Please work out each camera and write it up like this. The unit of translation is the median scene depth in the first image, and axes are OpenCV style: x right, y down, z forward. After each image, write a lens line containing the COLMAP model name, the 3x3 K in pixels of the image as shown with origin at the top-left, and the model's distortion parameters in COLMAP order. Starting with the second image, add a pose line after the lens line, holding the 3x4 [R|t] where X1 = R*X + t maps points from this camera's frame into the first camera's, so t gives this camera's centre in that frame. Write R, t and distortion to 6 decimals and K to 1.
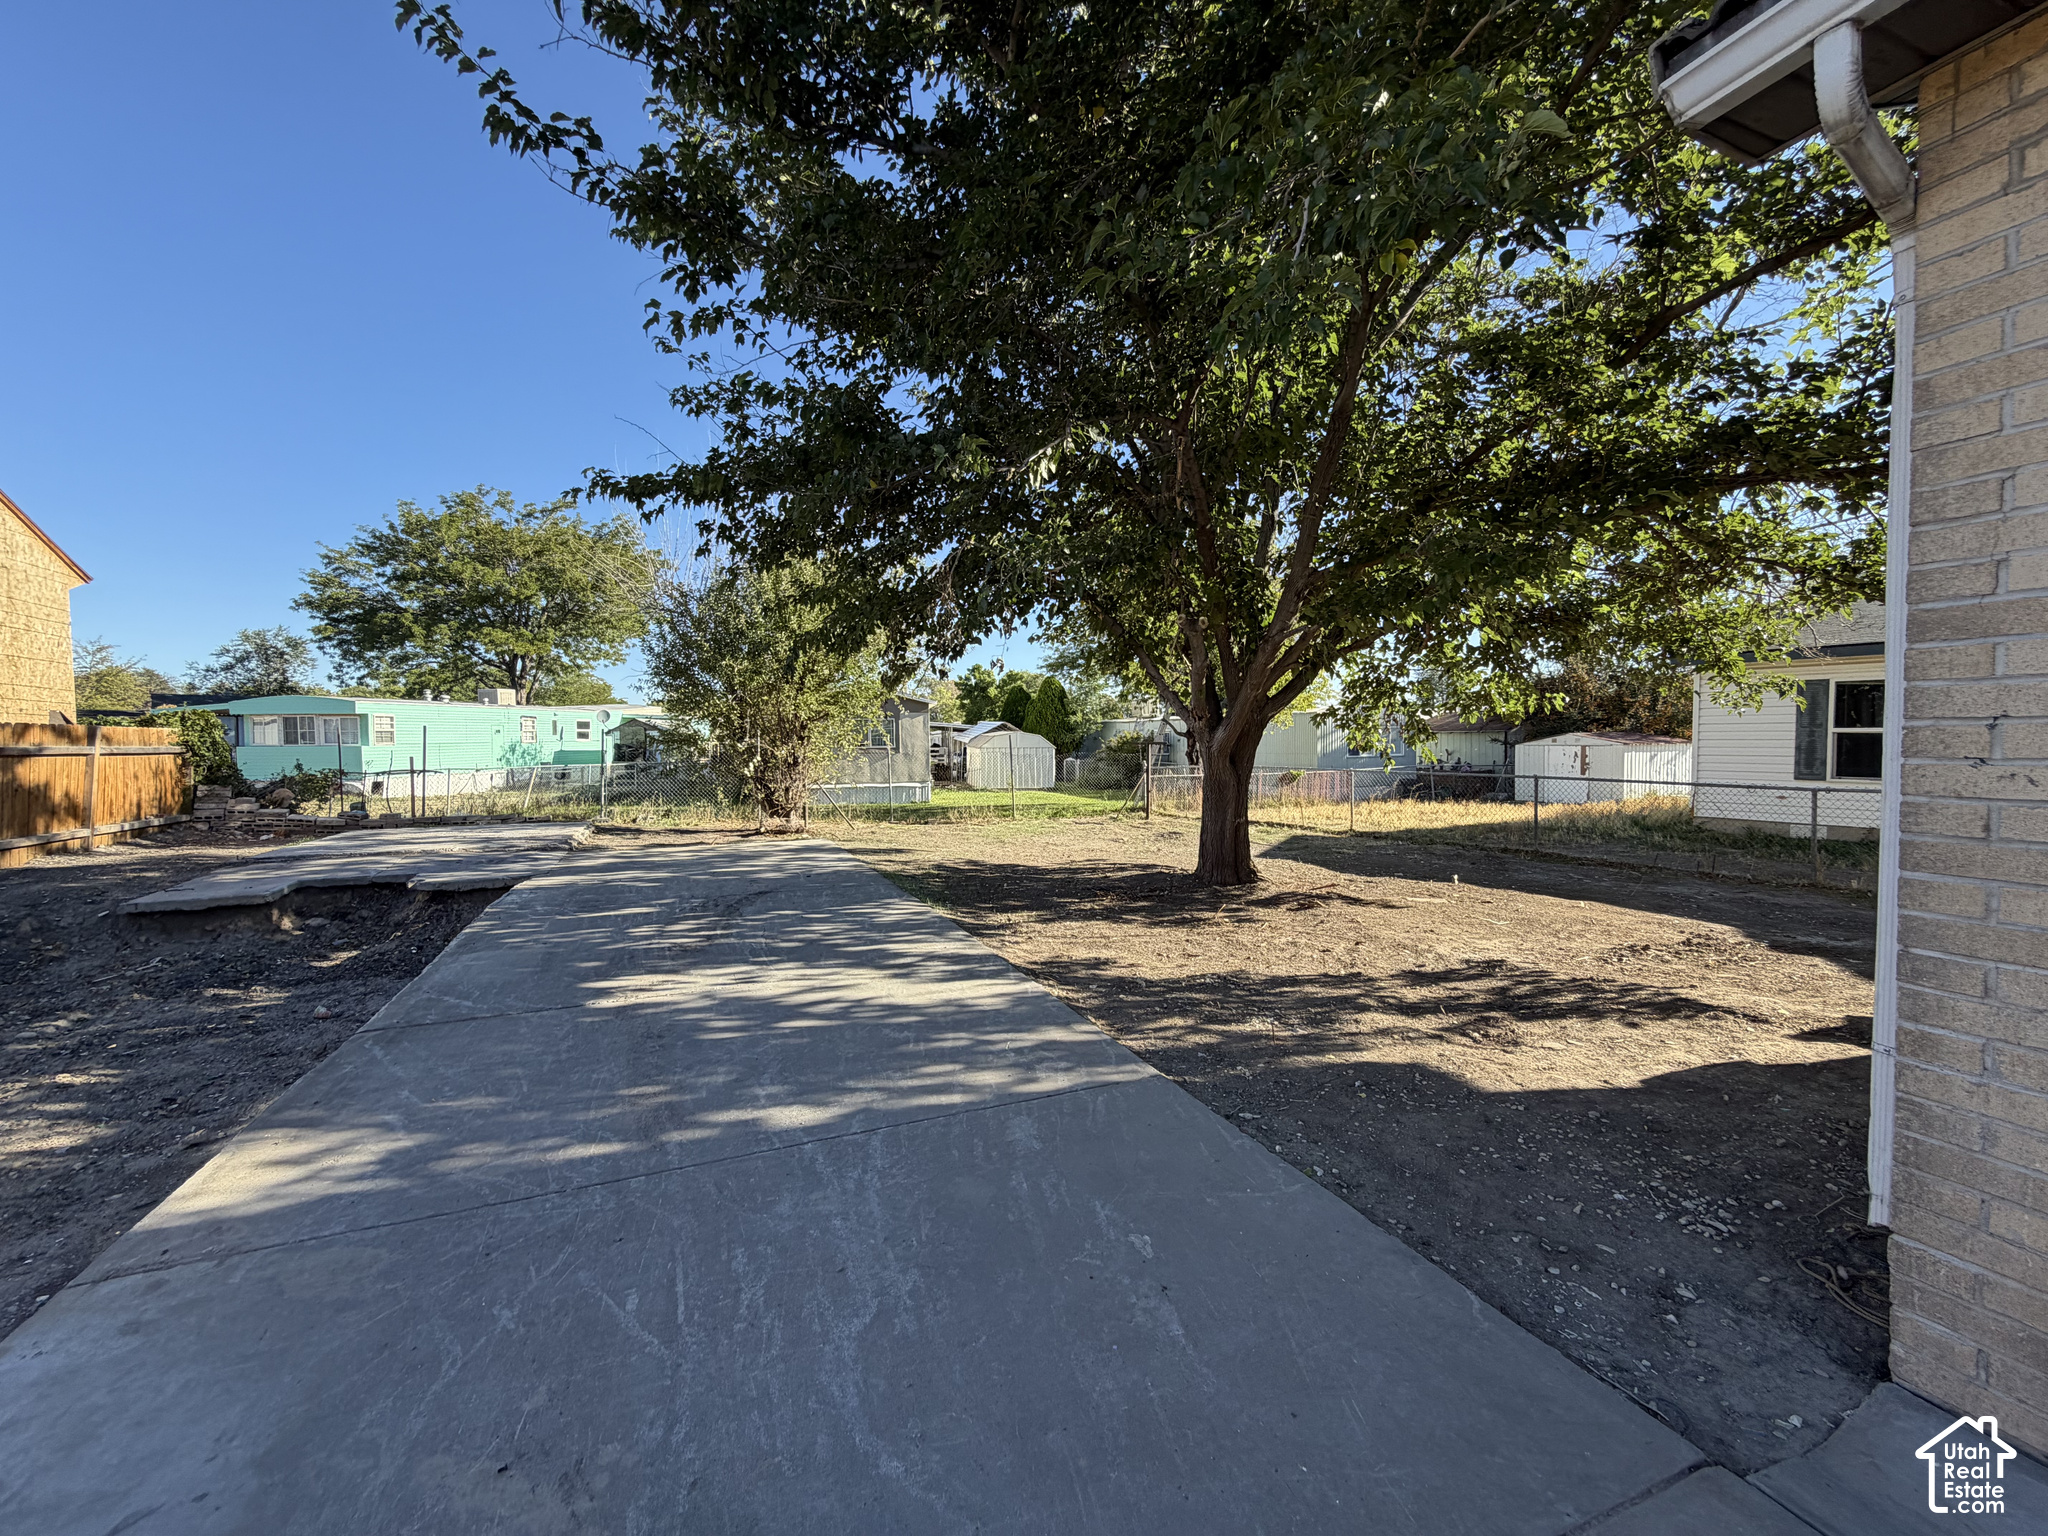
lens RADIAL K [[816.0, 0, 1015.3], [0, 816.0, 771.2], [0, 0, 1]] dist [0.000236, -0.000634]
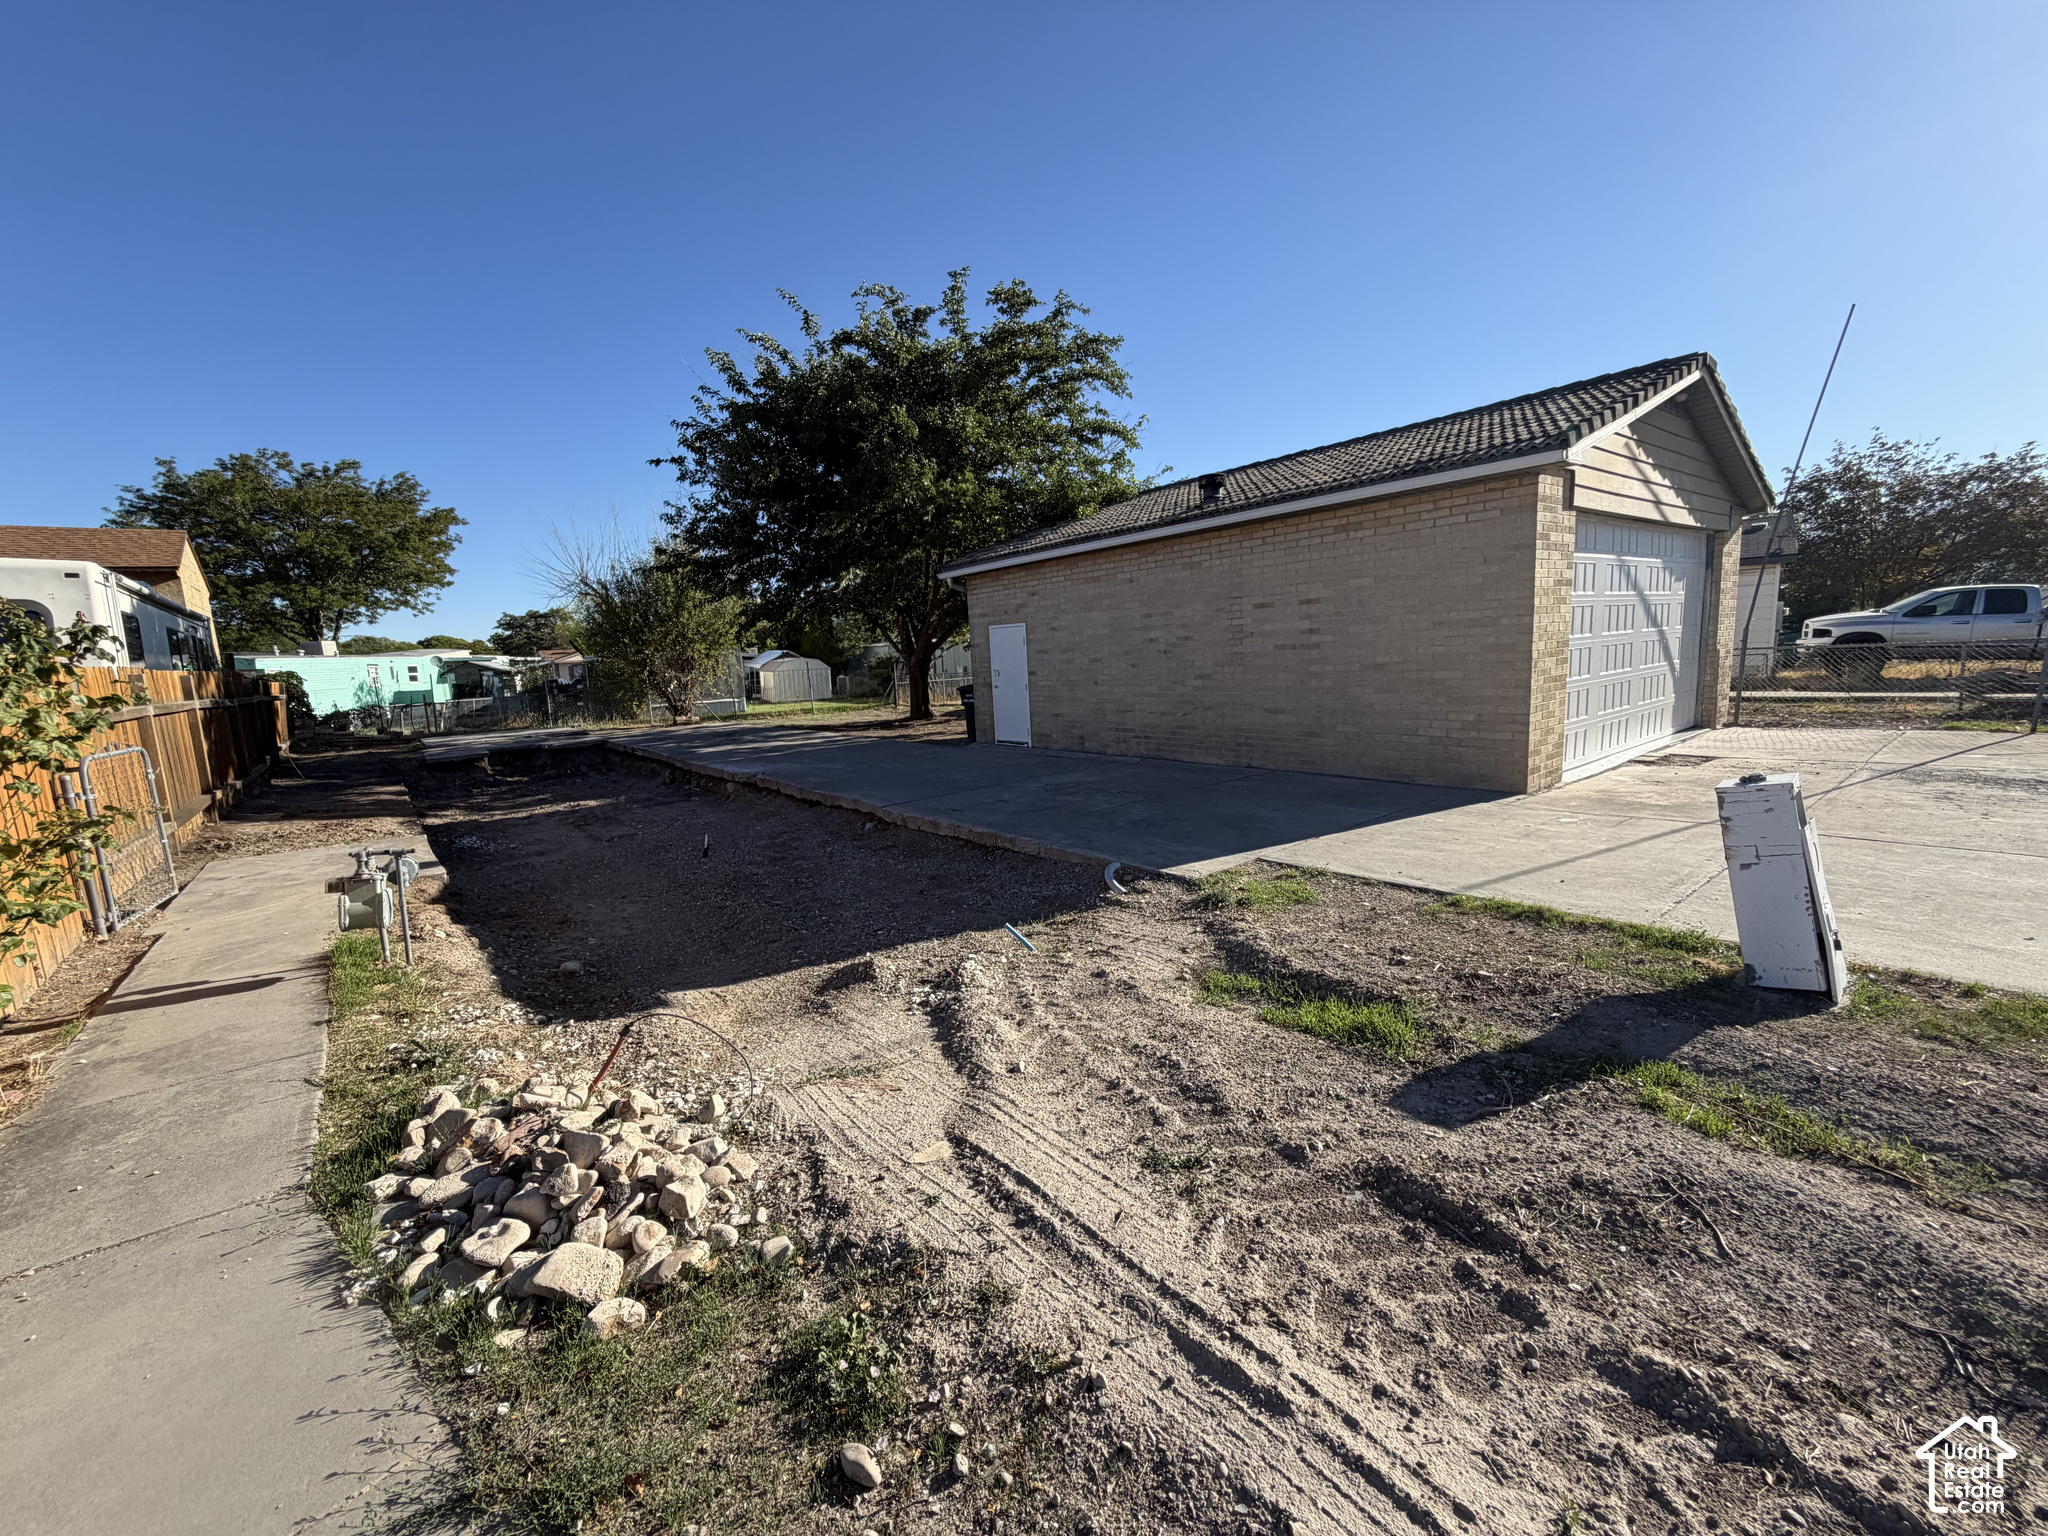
lens RADIAL K [[816.0, 0, 1016.3], [0, 816.0, 766.0], [0, 0, 1]] dist [0.000236, -0.000634]
pose [[0.957112, -0.083018, 0.277570, -0.062589], [0.056636, 0.993195, 0.101763, 0.016305], [-0.284129, -0.081678, 0.955301, -0.550179]]
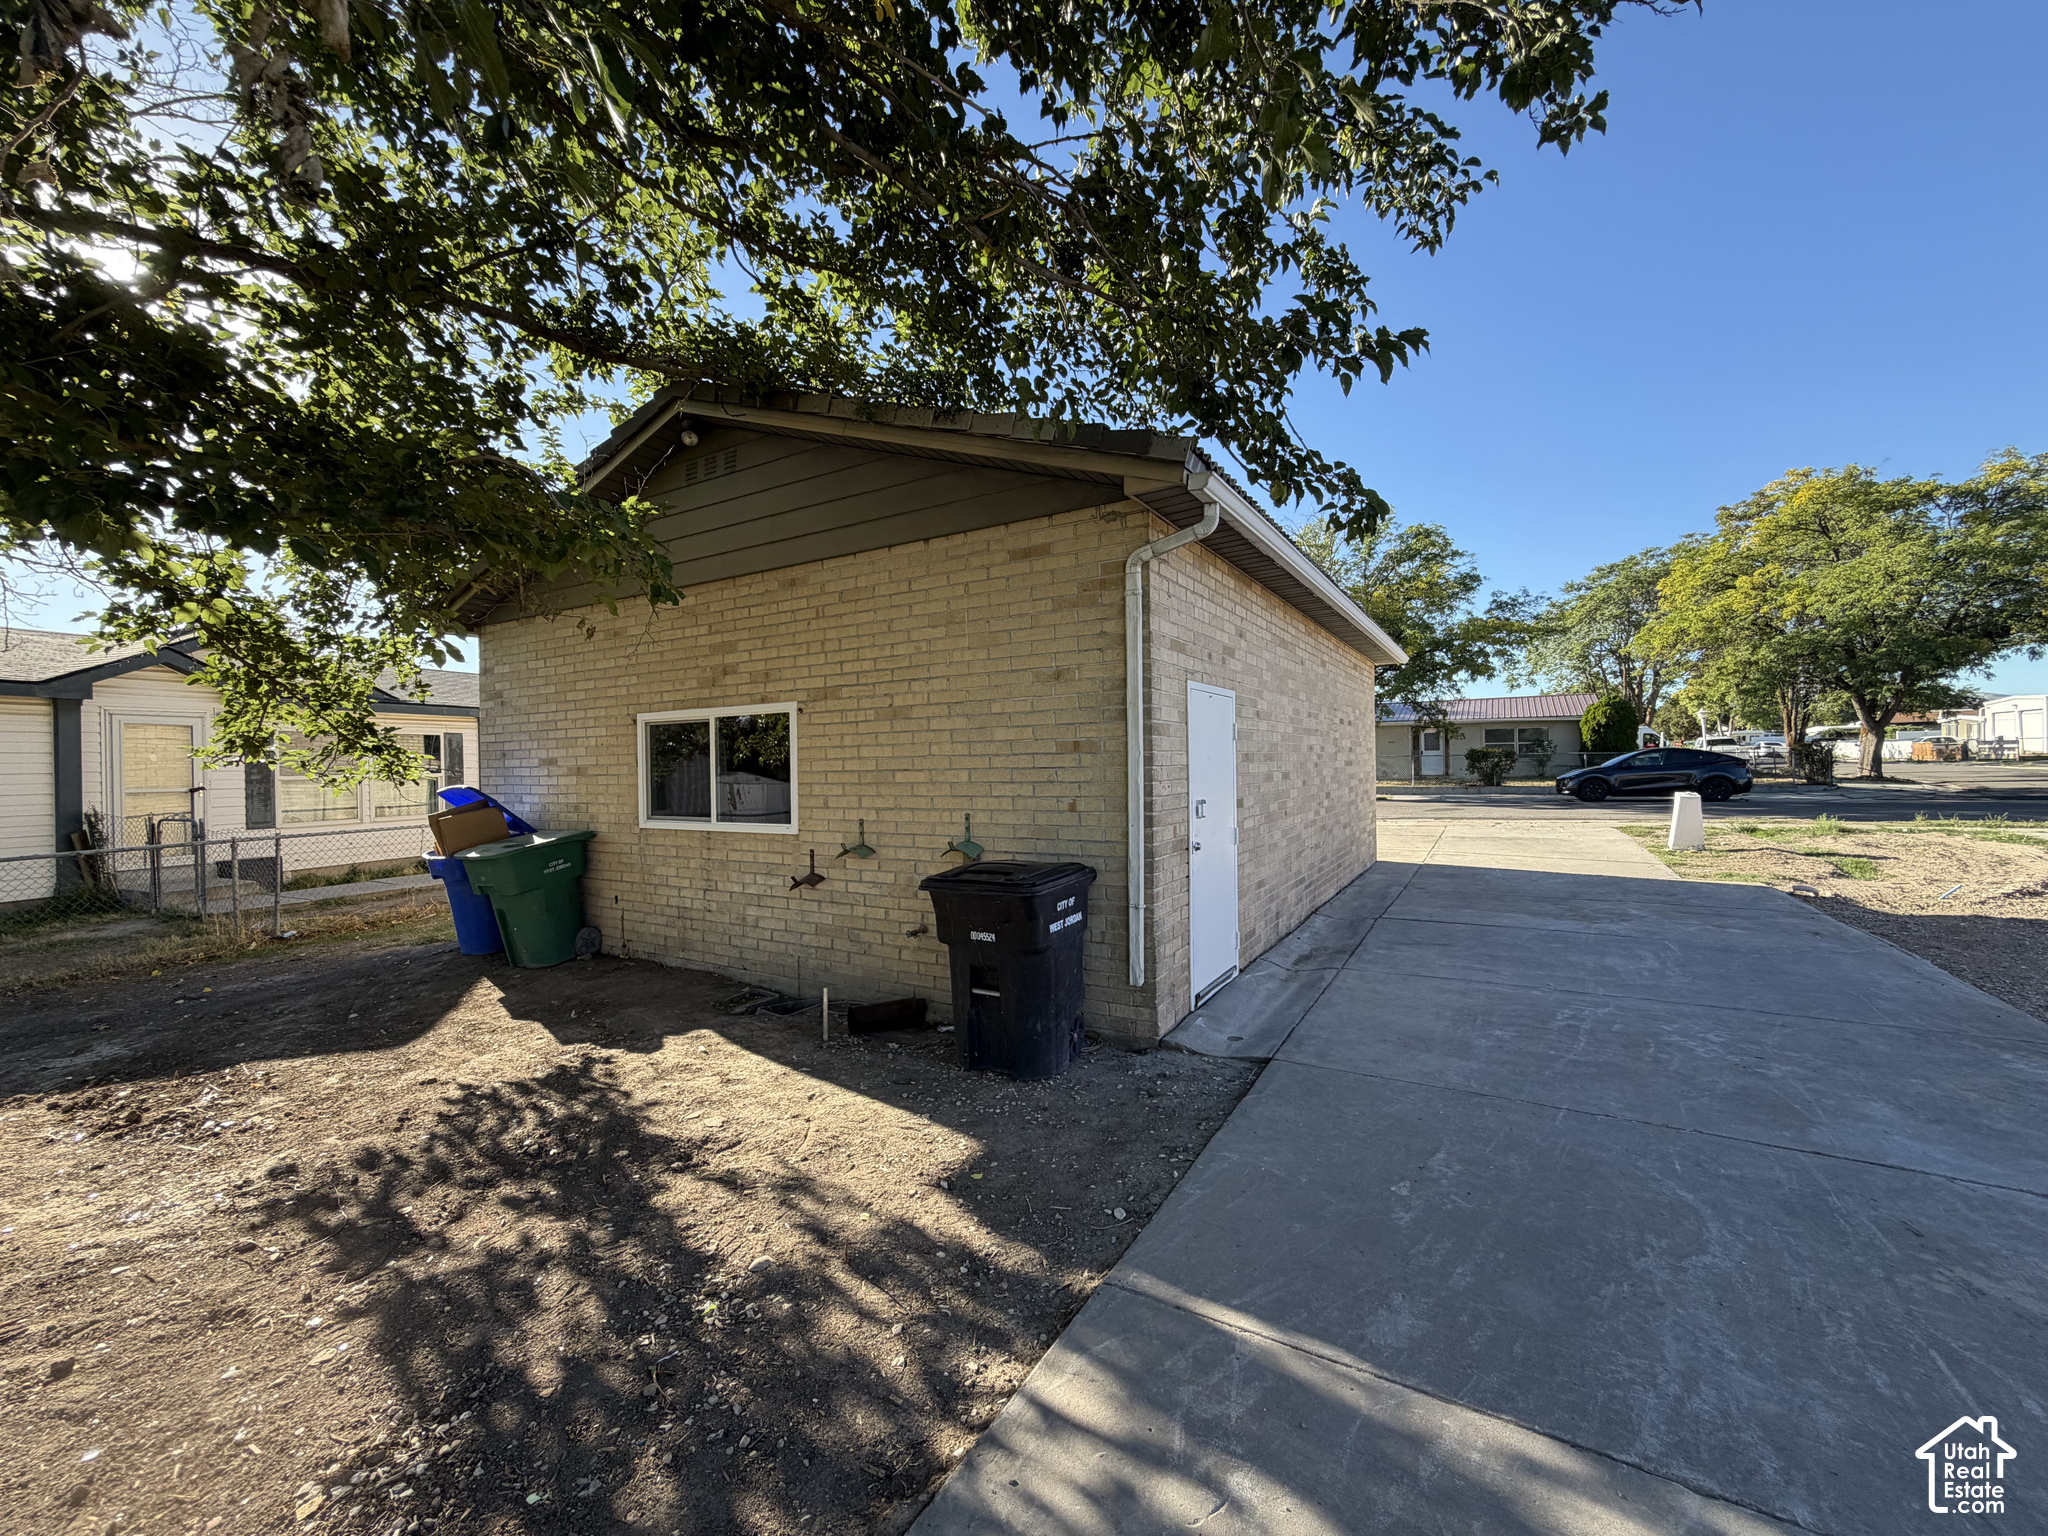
lens RADIAL K [[816.0, 0, 1019.2], [0, 816.0, 771.5], [0, 0, 1]] dist [0.000236, -0.000634]
pose [[-0.604135, 0.013456, 0.796769, -0.050298], [0.056162, 0.998090, 0.025728, -0.010709], [-0.794901, 0.060291, -0.603737, 0.227729]]
